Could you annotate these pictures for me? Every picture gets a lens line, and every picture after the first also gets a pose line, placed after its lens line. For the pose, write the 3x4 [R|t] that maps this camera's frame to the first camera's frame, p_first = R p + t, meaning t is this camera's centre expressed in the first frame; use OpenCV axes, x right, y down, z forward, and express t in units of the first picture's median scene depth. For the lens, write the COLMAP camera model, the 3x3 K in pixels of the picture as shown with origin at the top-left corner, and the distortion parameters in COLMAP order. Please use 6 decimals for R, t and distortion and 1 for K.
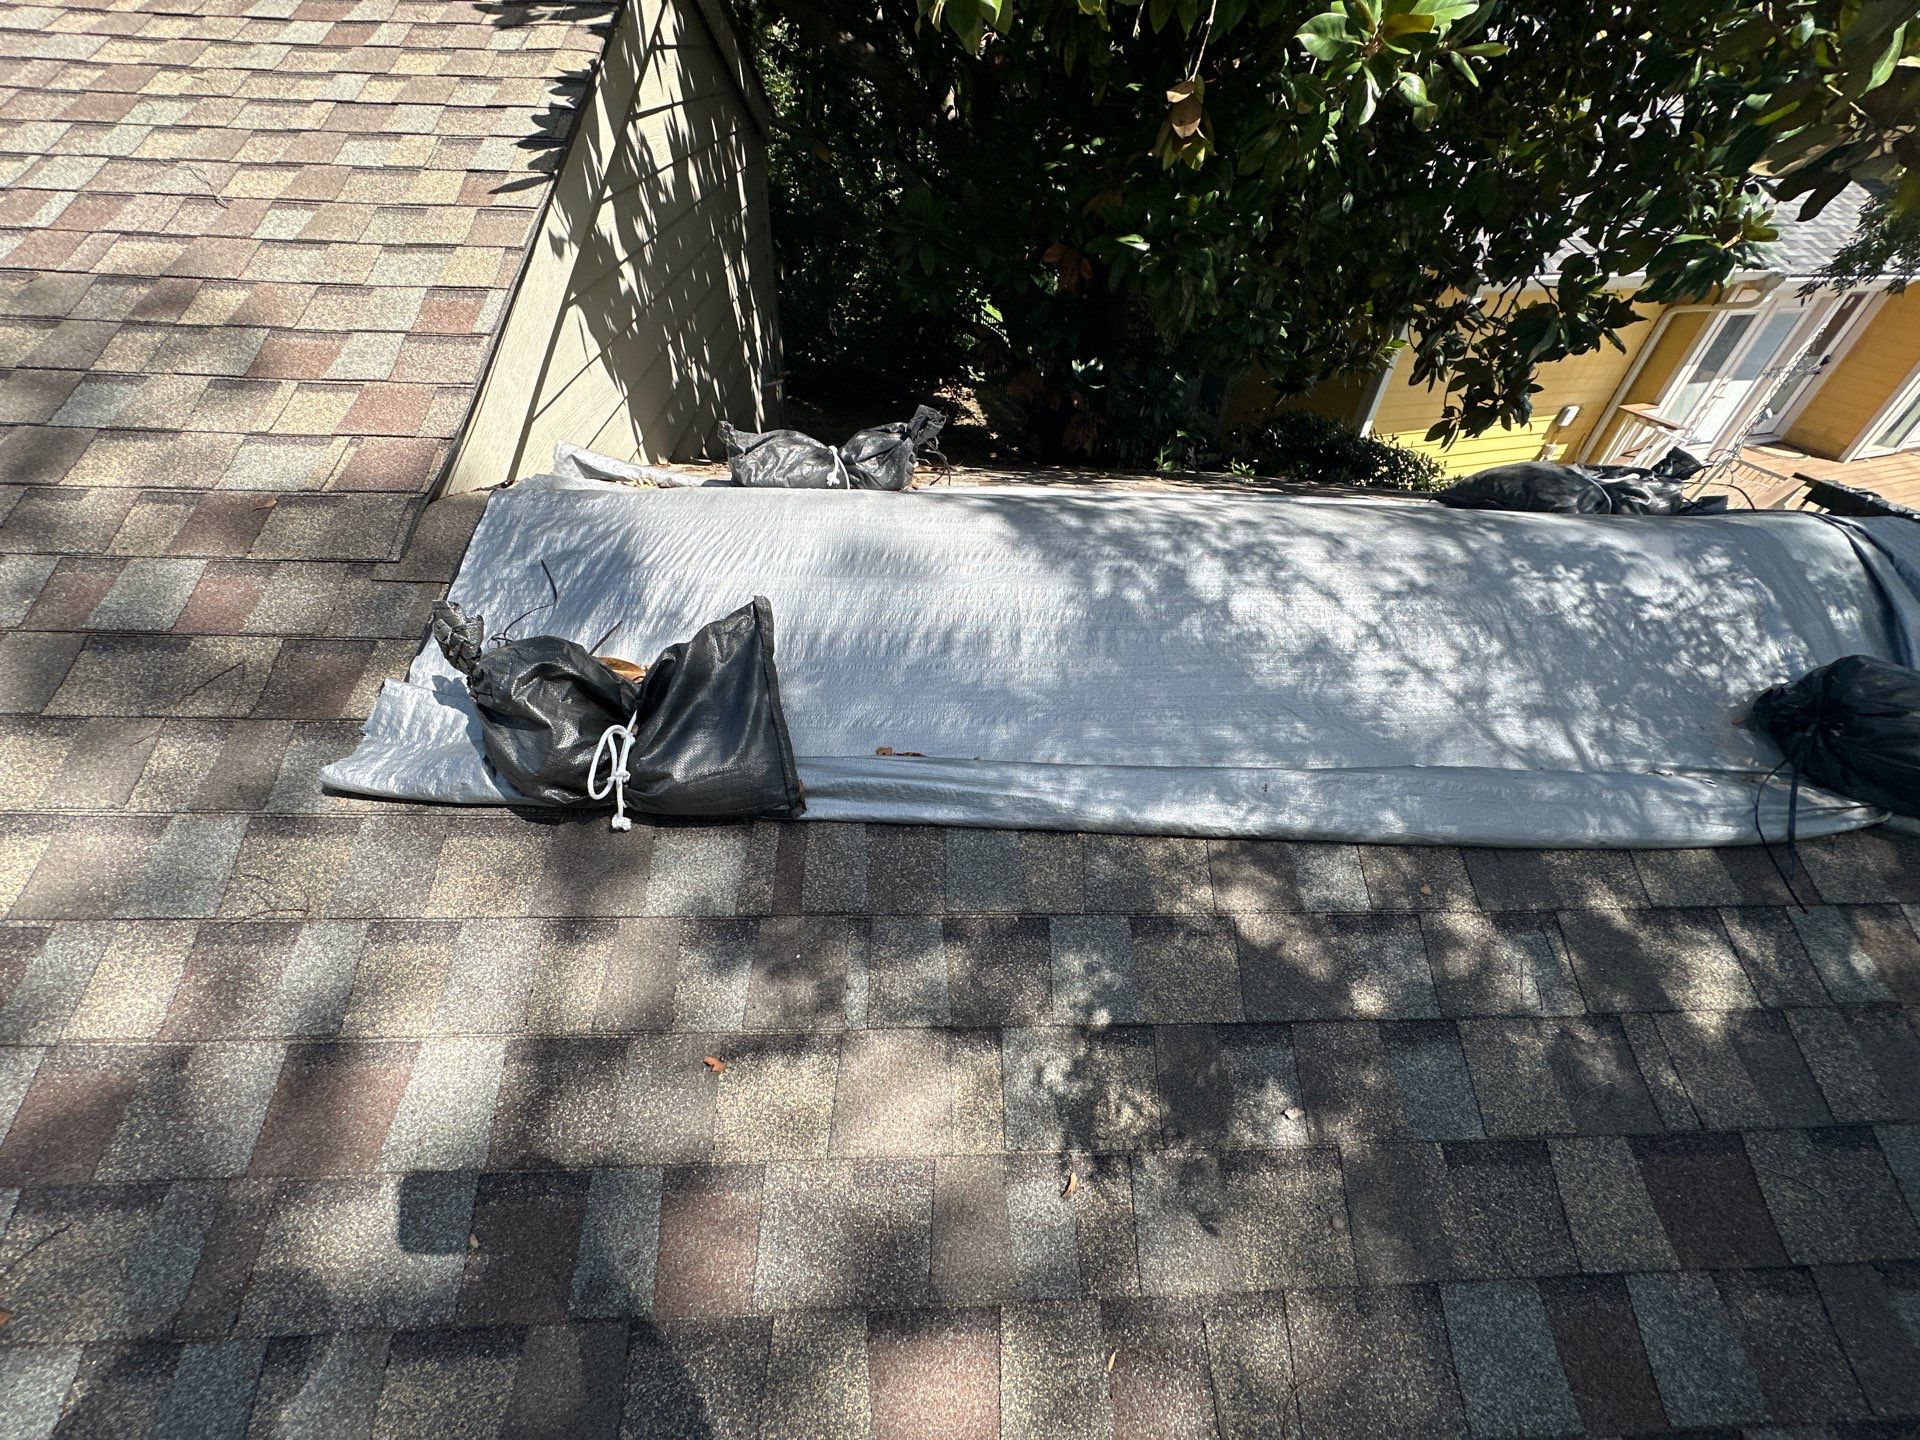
lens RADIAL K [[760.2, 0, 960.2], [0, 760.2, 722.8], [0, 0, 1]] dist [-0.002563, 0.000401]
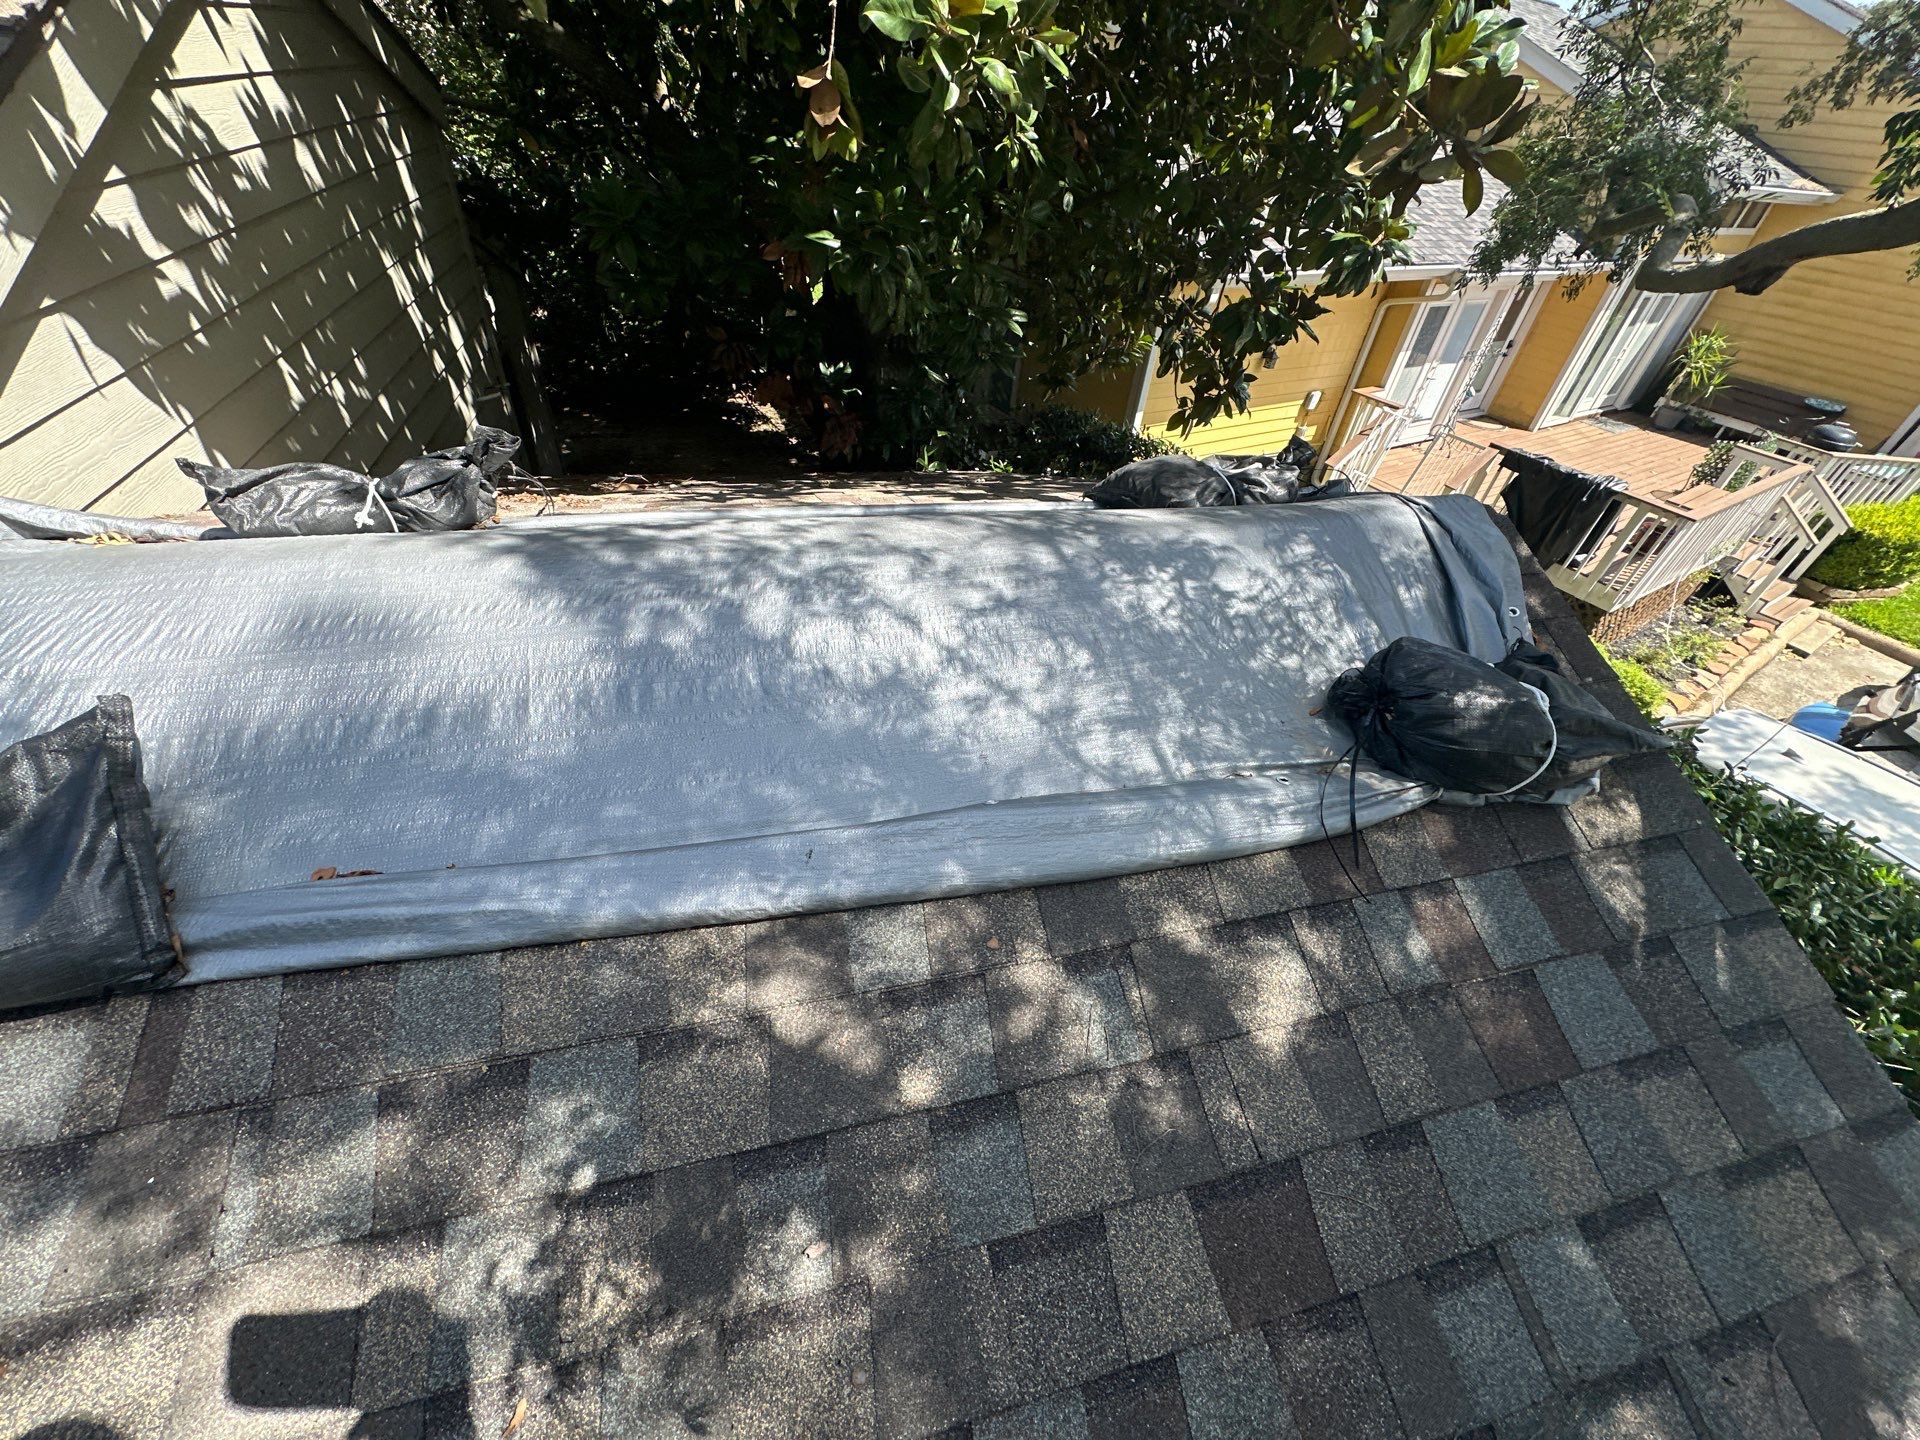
lens RADIAL K [[760.2, 0, 958.6], [0, 760.2, 722.9], [0, 0, 1]] dist [-0.002563, 0.000401]
pose [[0.978086, -0.109985, 0.176778, 0.391279], [0.110070, 0.993880, 0.009356, -0.048651], [-0.176725, 0.010307, 0.984206, 0.097455]]
